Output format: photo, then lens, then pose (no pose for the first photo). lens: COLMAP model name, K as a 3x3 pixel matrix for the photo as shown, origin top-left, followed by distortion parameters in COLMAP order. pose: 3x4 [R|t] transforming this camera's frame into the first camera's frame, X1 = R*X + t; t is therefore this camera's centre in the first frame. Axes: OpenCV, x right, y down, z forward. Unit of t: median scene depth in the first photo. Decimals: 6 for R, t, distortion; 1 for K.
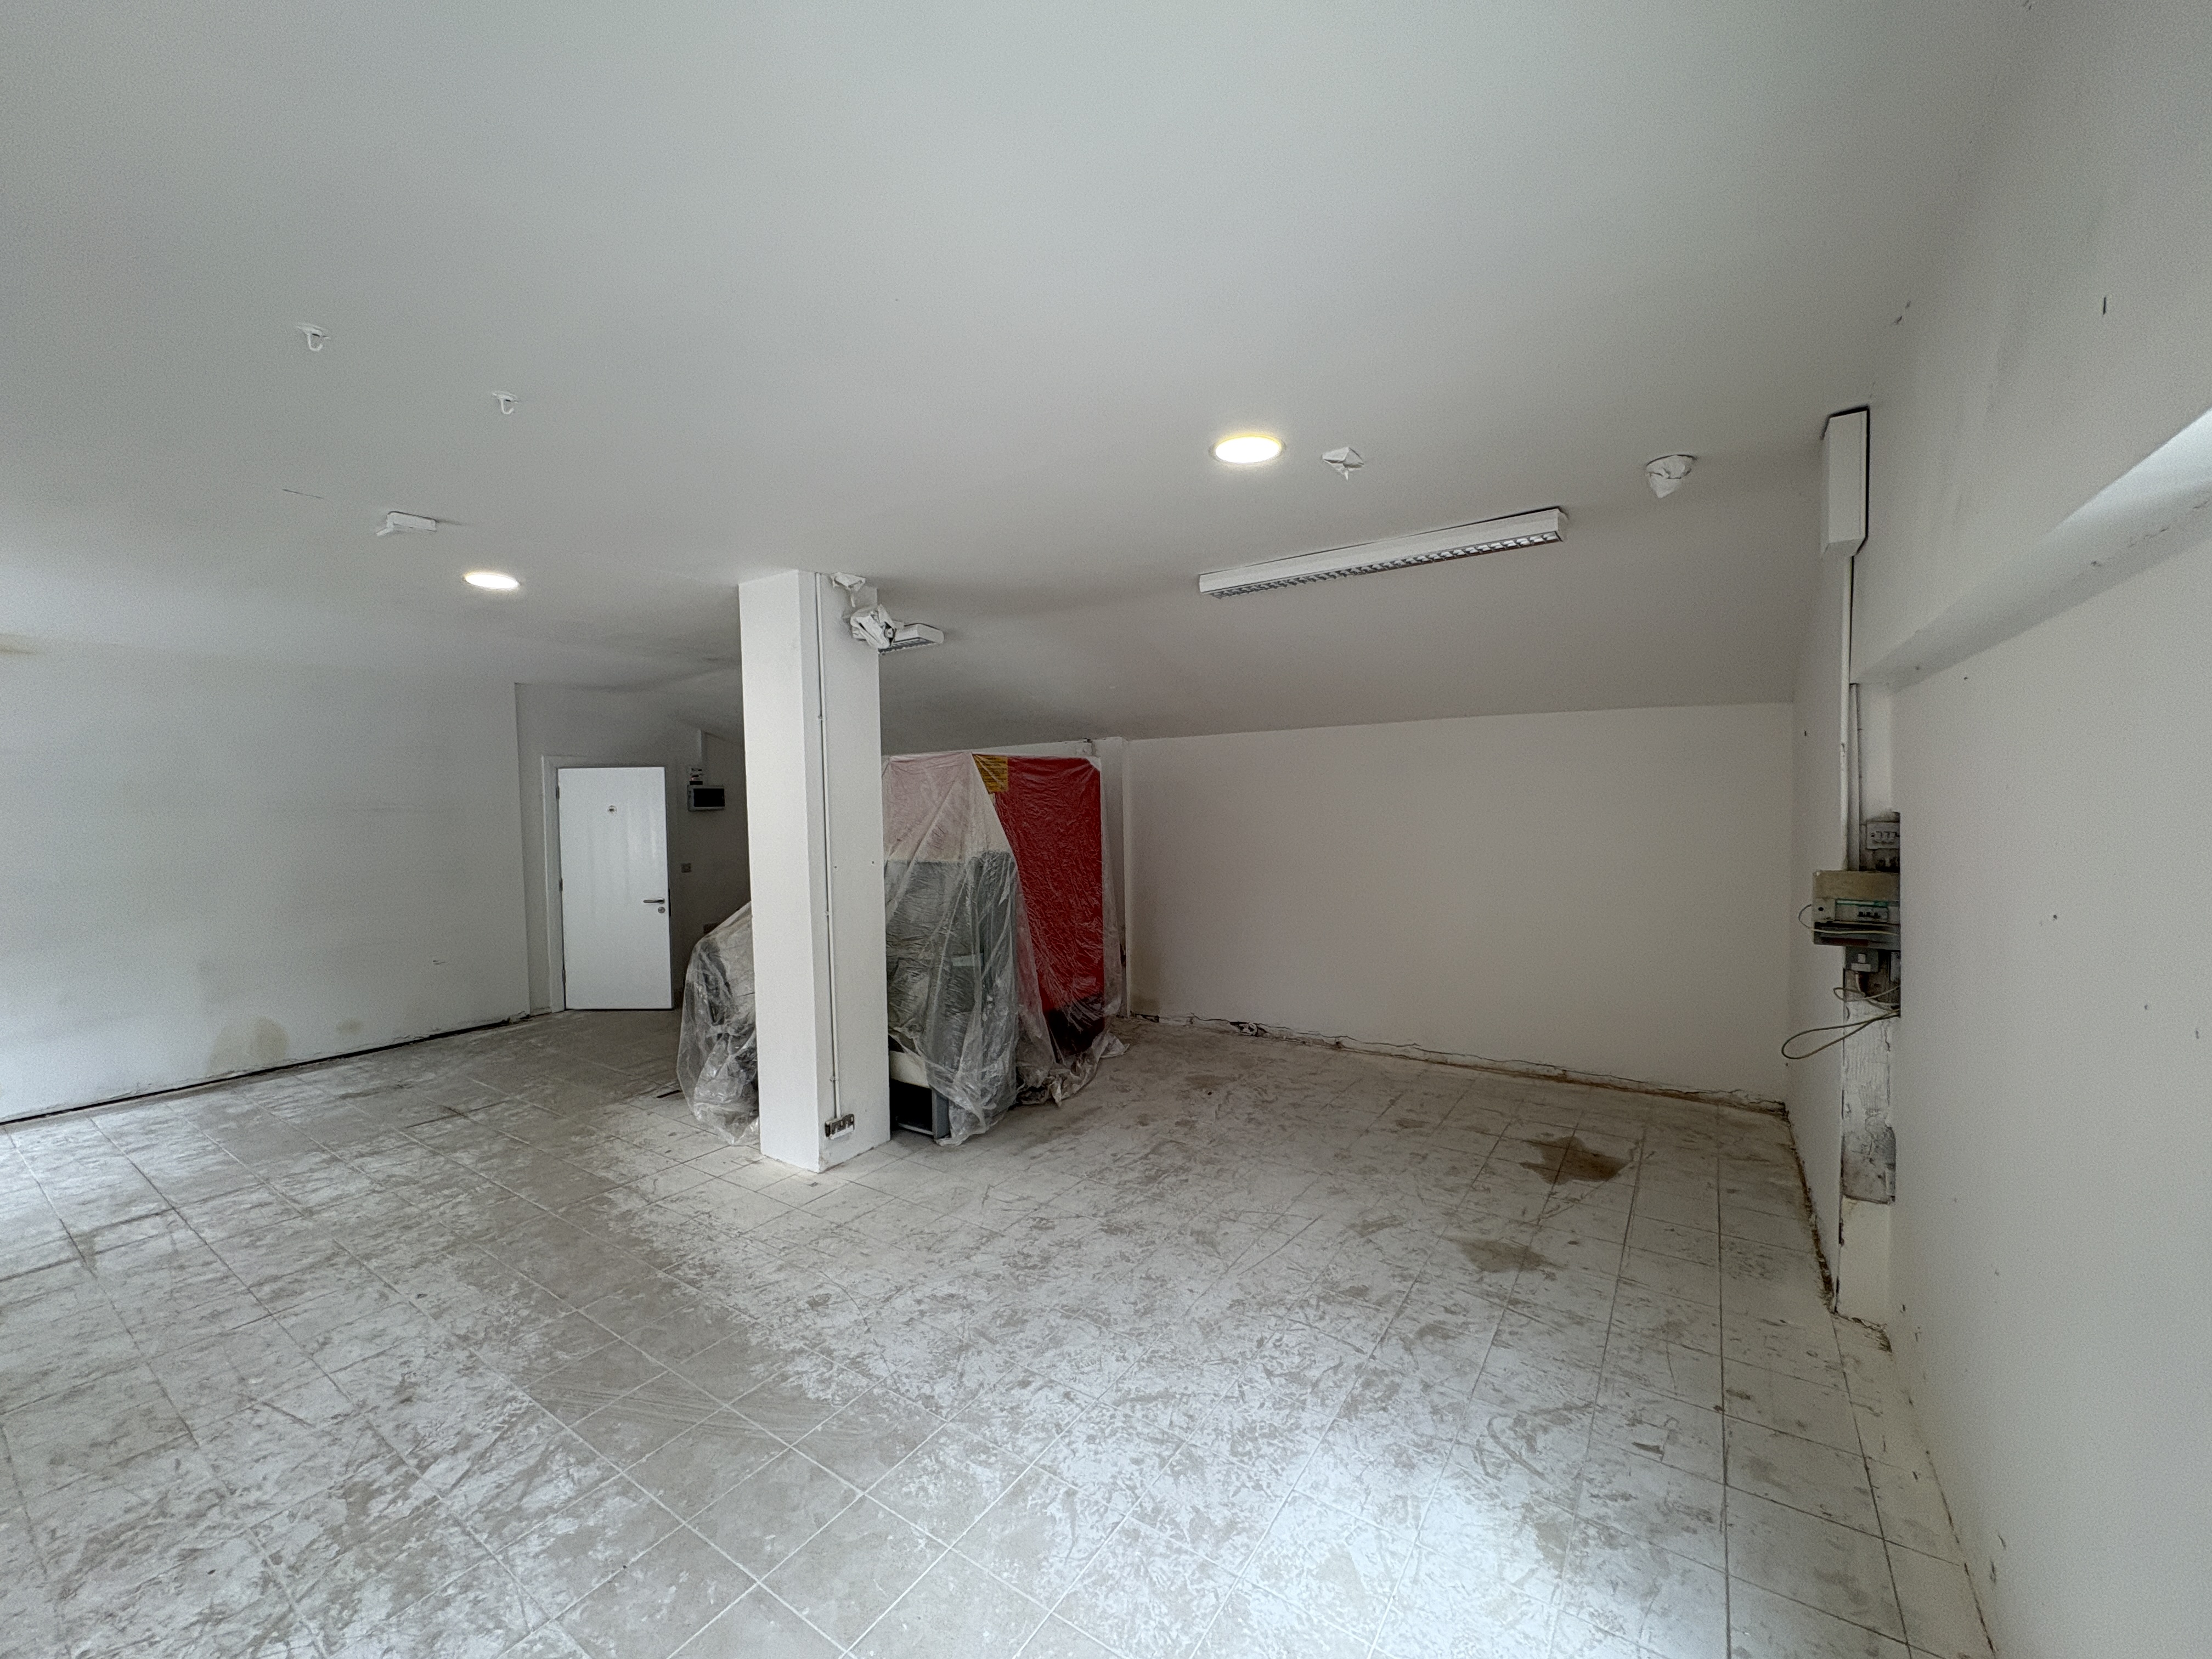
lens RADIAL K [[881.8, 0, 1107.1], [0, 881.8, 832.4], [0, 0, 1]] dist [-0.002175, 0.000457]
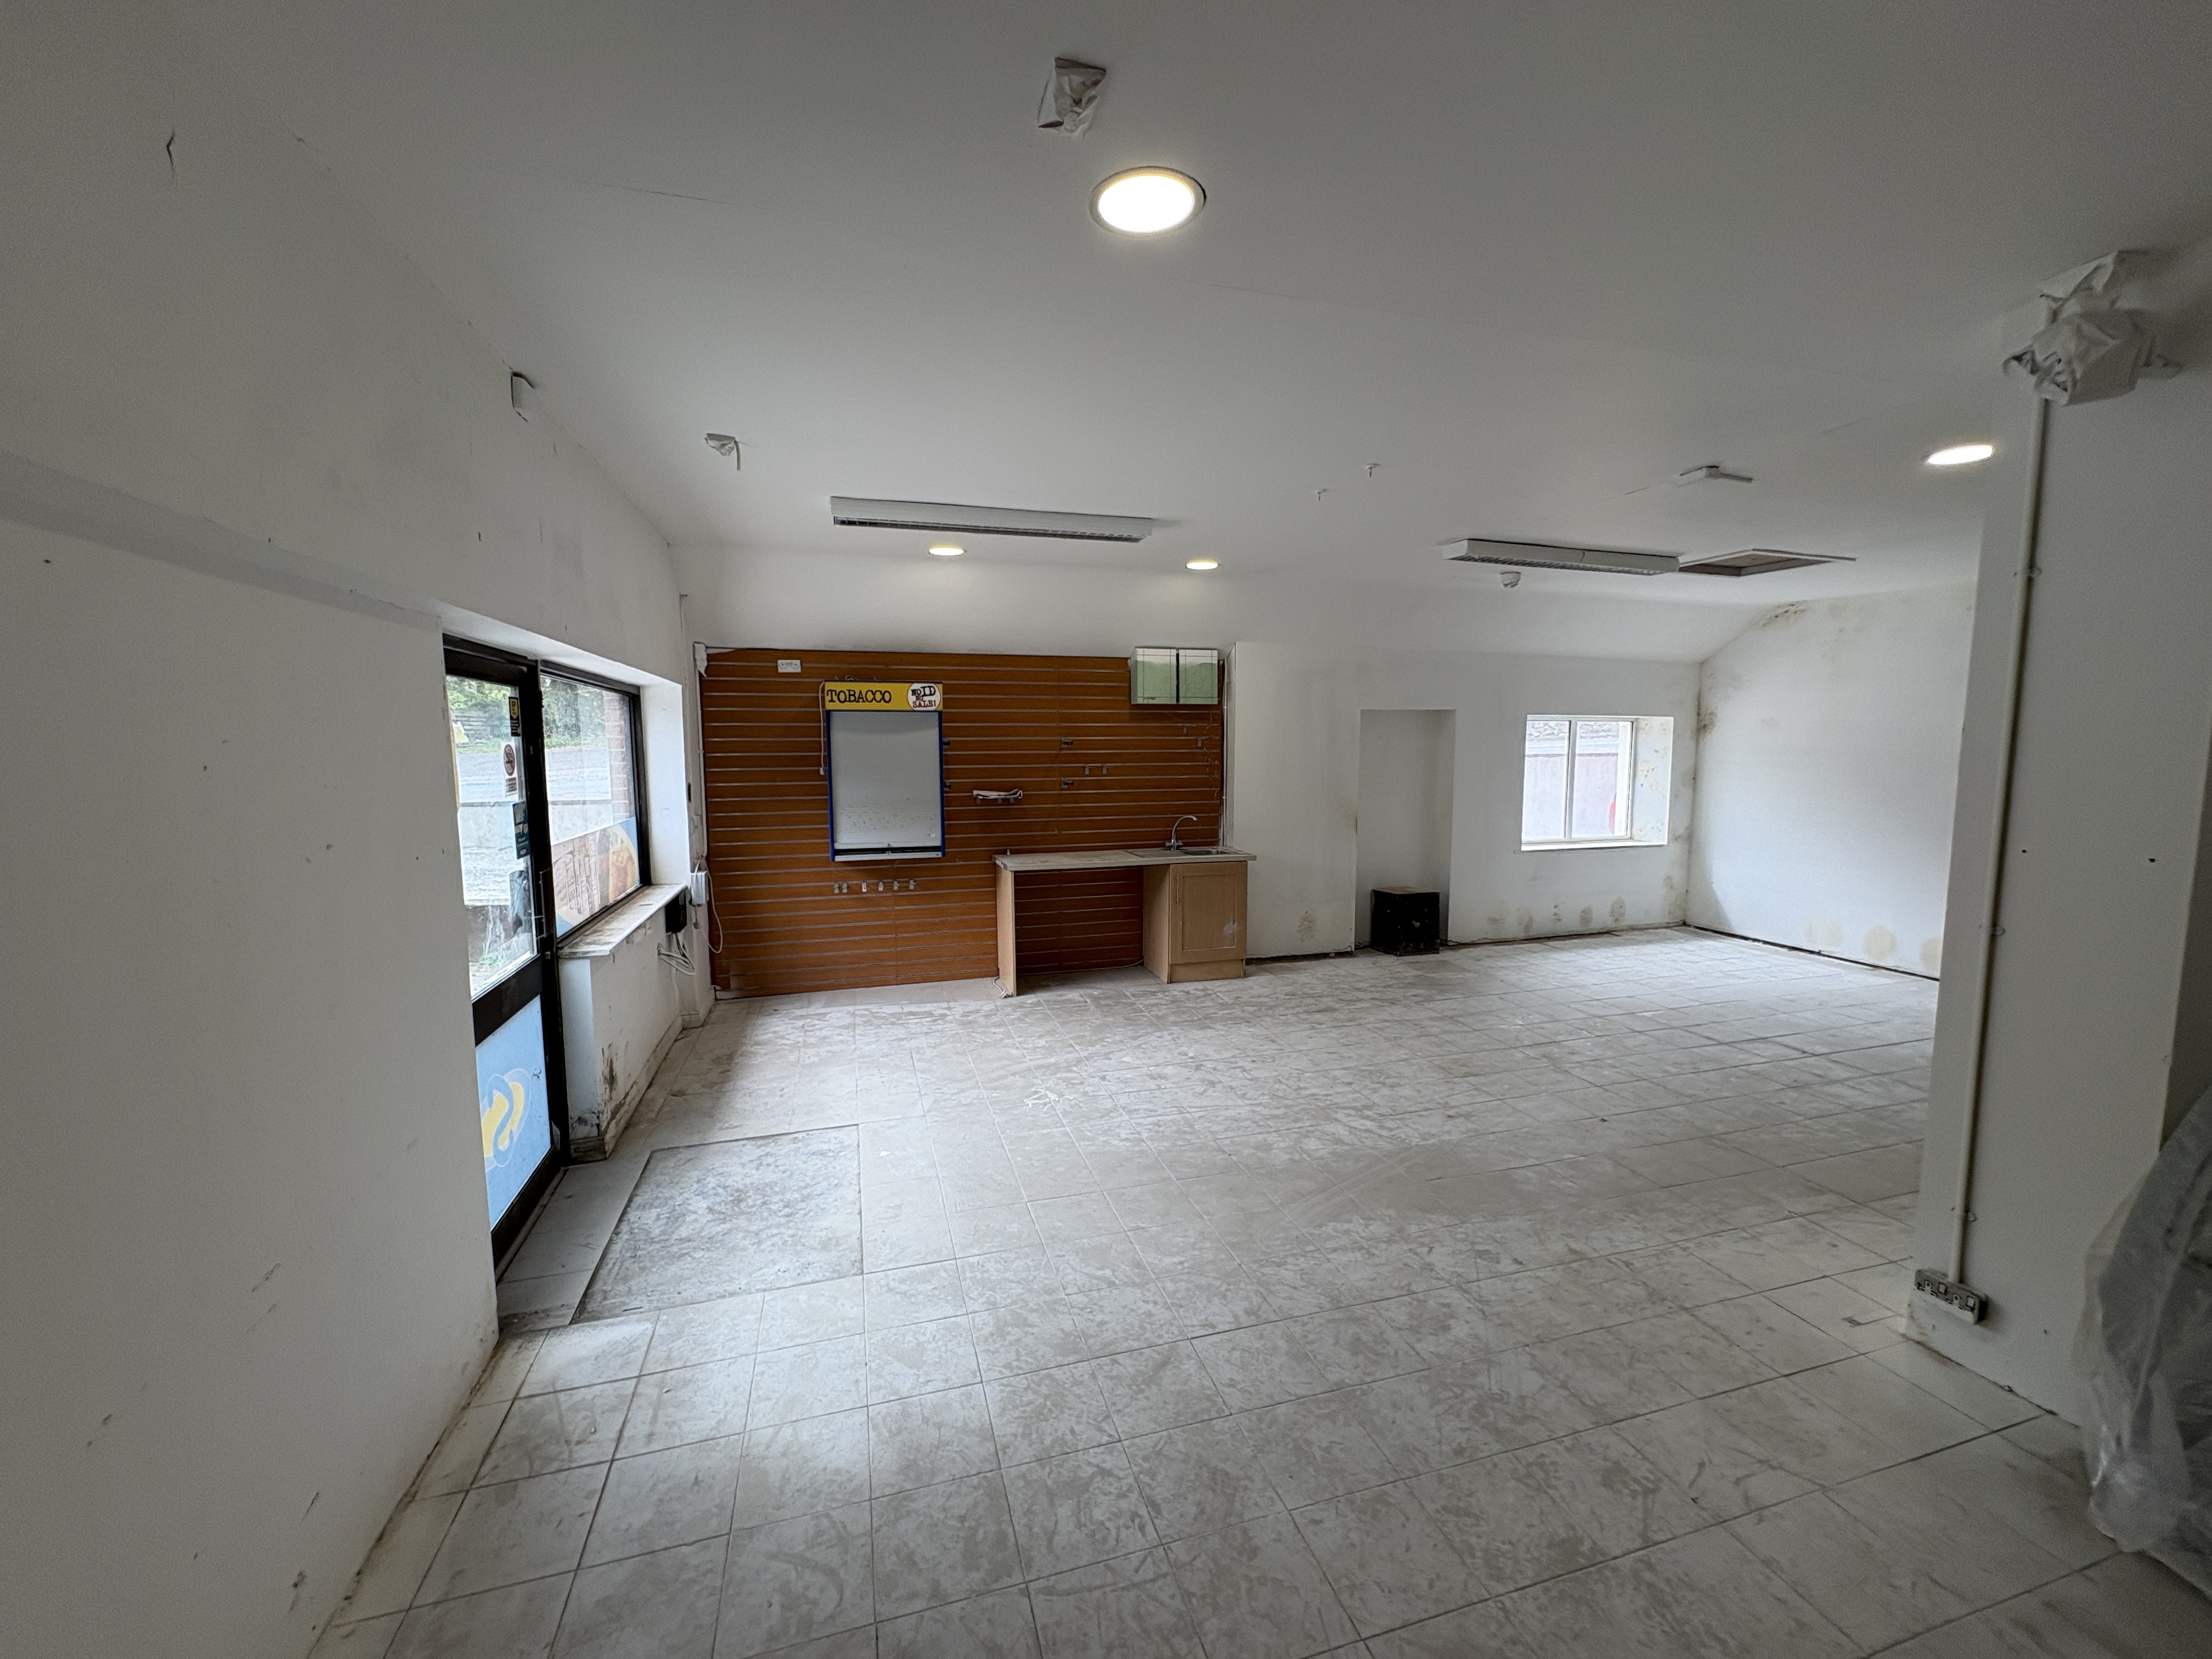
lens RADIAL K [[881.8, 0, 1105.5], [0, 881.8, 820.7], [0, 0, 1]] dist [-0.002175, 0.000457]
pose [[-0.634217, 0.088671, -0.768054, 0.508668], [-0.014296, 0.991887, 0.126317, -0.043464], [0.773023, 0.091093, -0.627804, 0.997109]]
